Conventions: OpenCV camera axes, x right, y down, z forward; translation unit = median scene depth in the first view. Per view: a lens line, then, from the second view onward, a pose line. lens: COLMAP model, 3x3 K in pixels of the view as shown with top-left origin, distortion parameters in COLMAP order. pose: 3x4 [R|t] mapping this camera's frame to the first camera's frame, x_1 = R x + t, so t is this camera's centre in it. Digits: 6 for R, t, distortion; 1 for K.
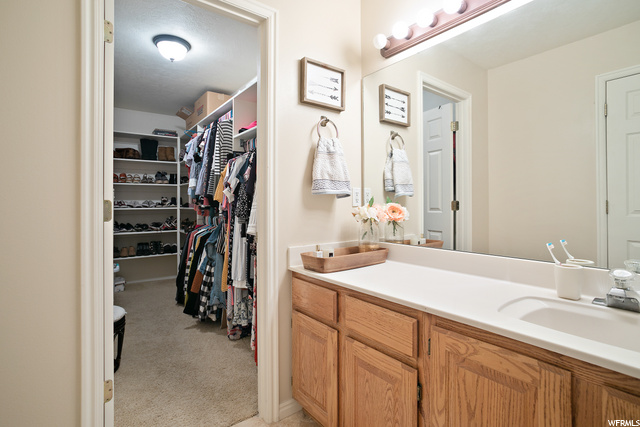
lens RADIAL K [[315.4, 0, 322.5], [0, 315.4, 210.9], [0, 0, 1]] dist [-0.050149, 0.039316]
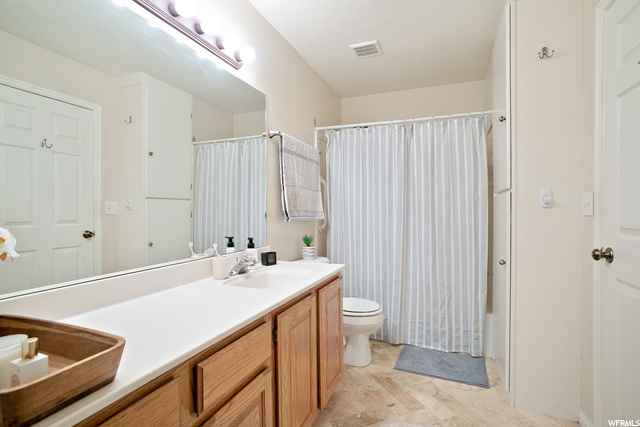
lens RADIAL K [[315.4, 0, 322.5], [0, 315.4, 210.9], [0, 0, 1]] dist [-0.050149, 0.039316]
pose [[-0.522541, 0.008379, 0.852573, -0.586023], [0.022108, 0.999749, 0.003724, -0.027068], [-0.852327, 0.020794, -0.522595, 1.126878]]
